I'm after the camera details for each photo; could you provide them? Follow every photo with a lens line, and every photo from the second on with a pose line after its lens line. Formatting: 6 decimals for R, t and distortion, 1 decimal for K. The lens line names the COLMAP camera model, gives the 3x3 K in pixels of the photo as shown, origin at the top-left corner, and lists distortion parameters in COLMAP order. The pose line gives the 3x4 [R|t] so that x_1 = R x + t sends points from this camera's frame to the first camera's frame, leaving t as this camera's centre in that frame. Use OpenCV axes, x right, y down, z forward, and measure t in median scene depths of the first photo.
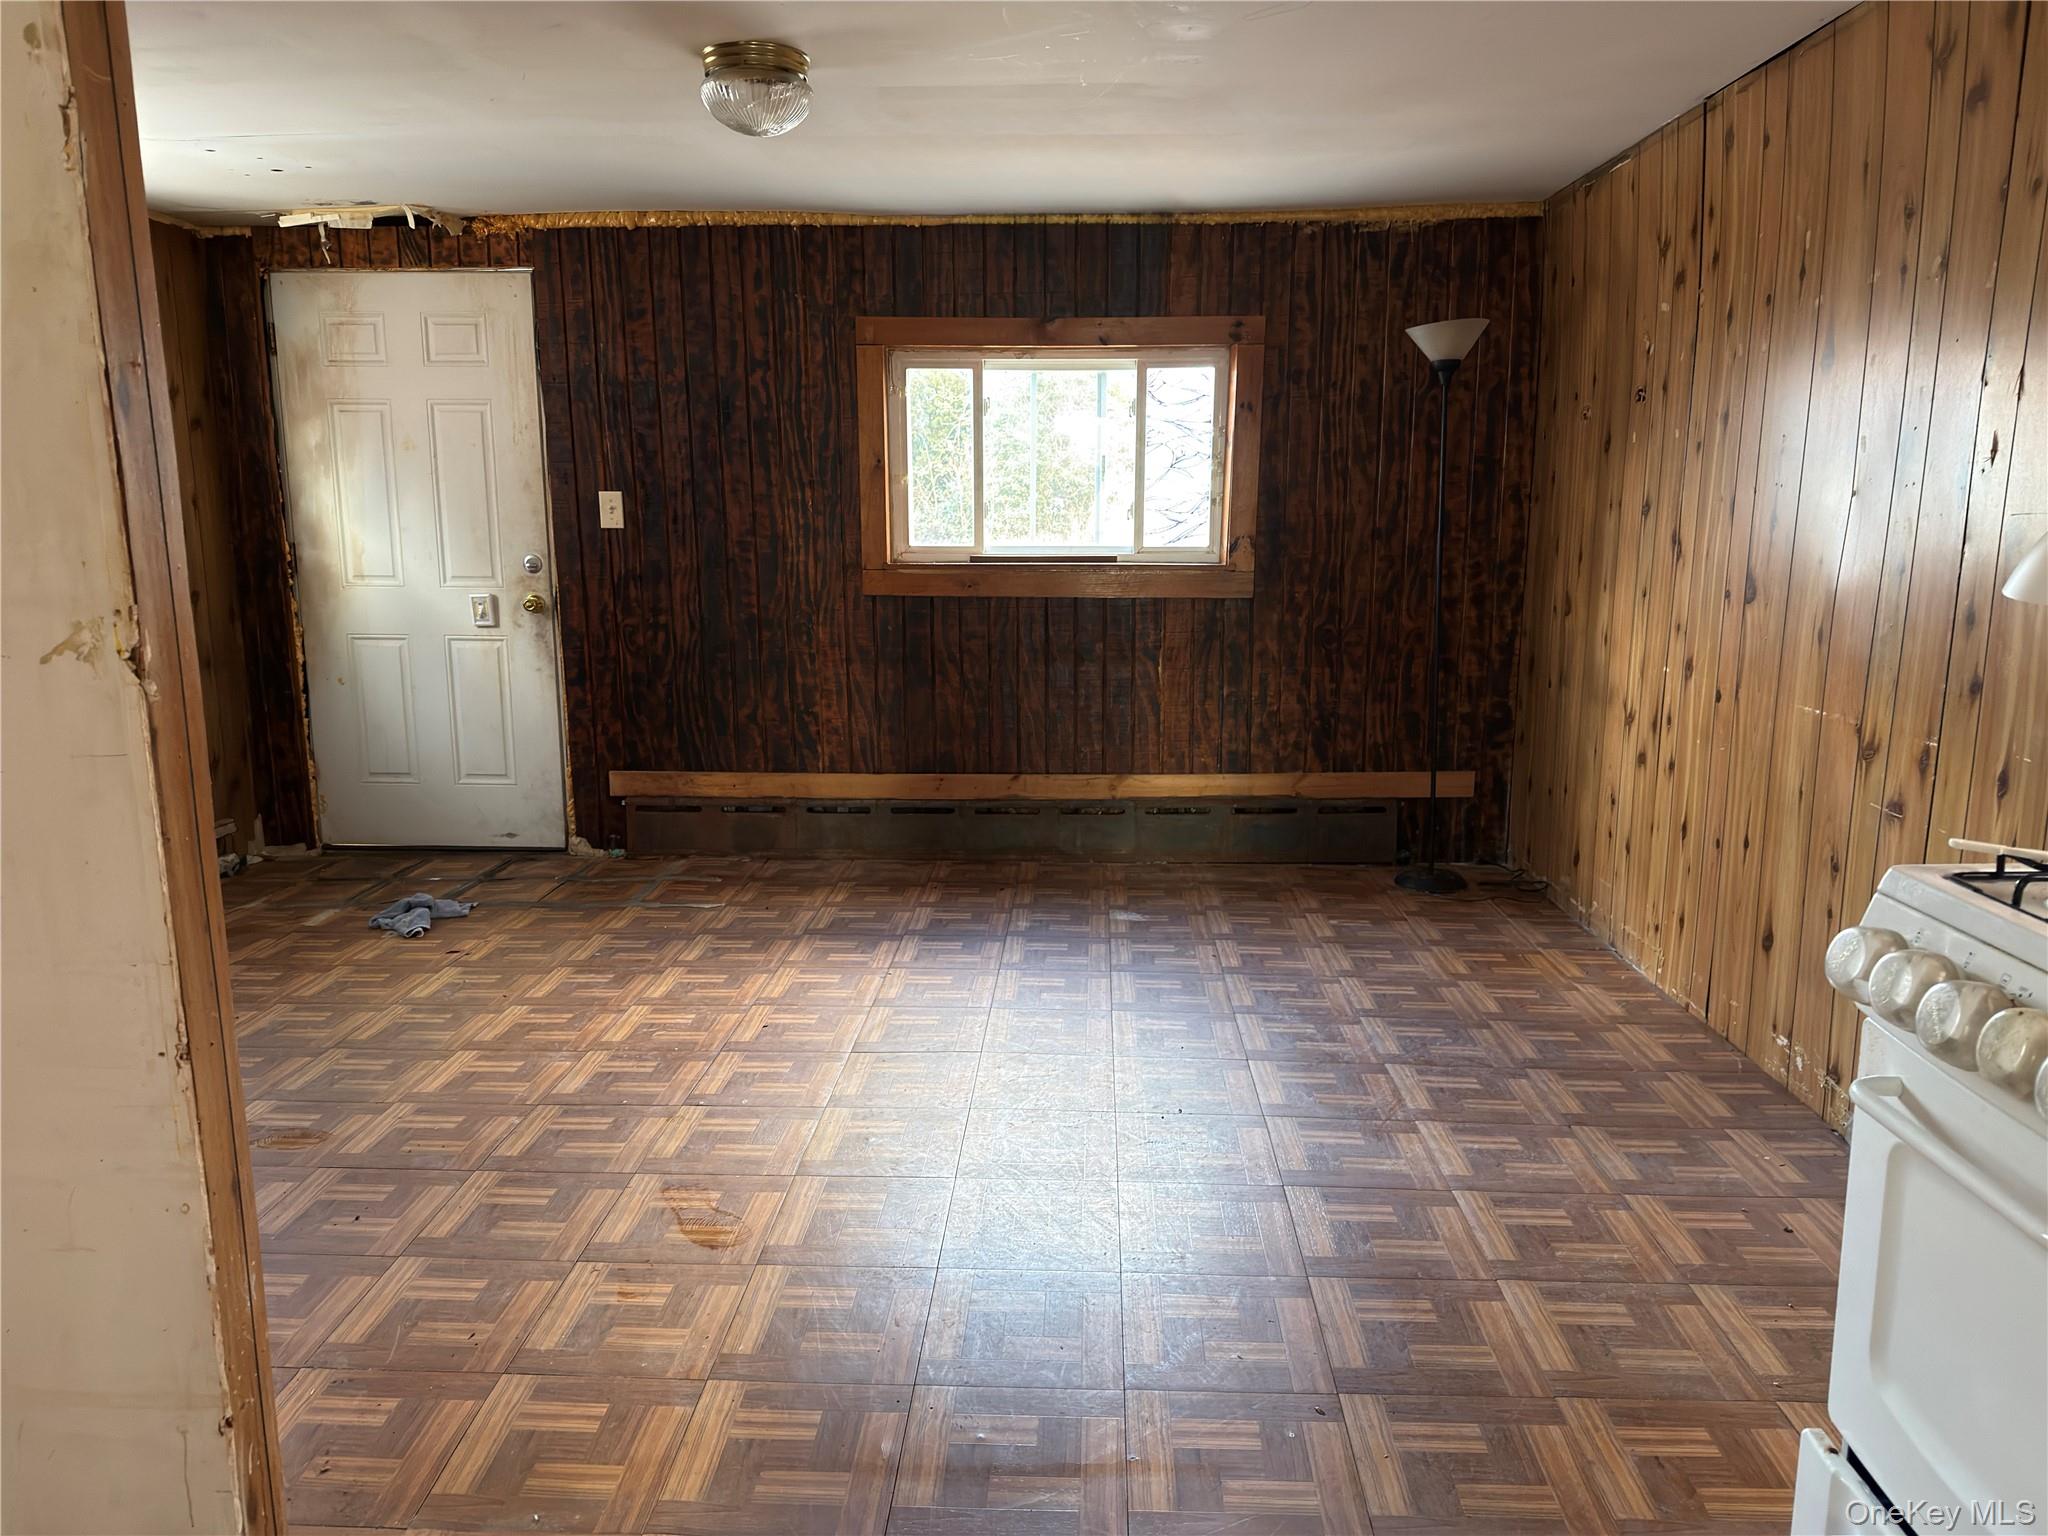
lens RADIAL K [[1462.5, 0, 1016.5], [0, 1462.5, 784.8], [0, 0, 1]] dist [0.062016, -0.065942]
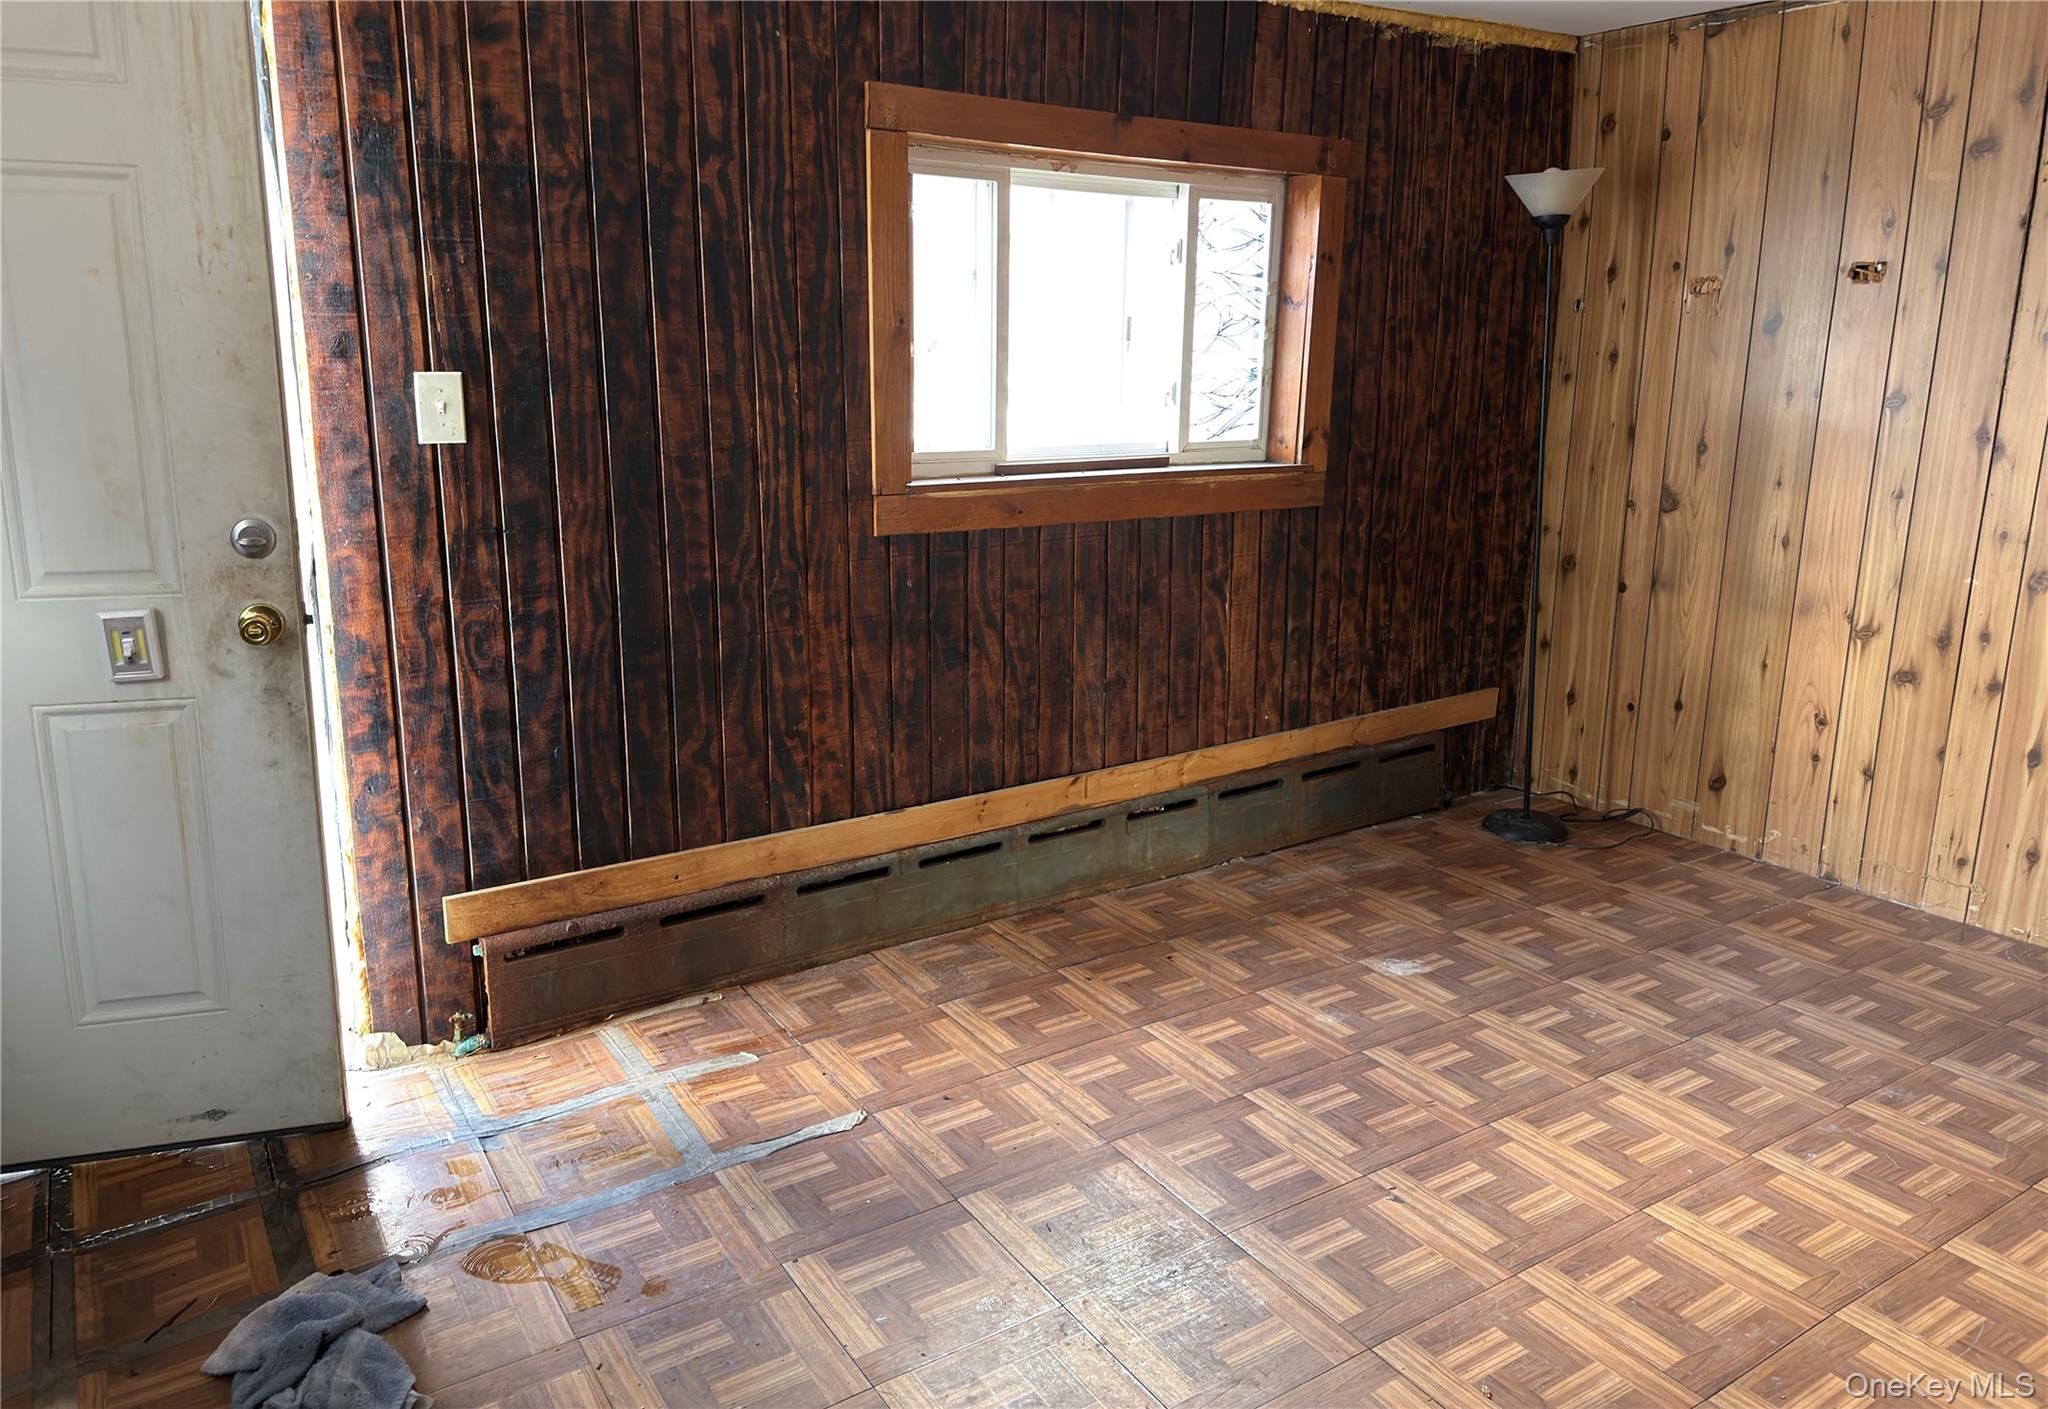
lens RADIAL K [[1438.1, 0, 1039.2], [0, 1438.1, 653.7], [0, 0, 1]] dist [0.022996, -0.012796]
pose [[0.806473, -0.117574, 0.579462, -0.411469], [0.099585, 0.993040, 0.062892, -0.112253], [-0.582824, 0.006984, 0.812569, 0.467153]]
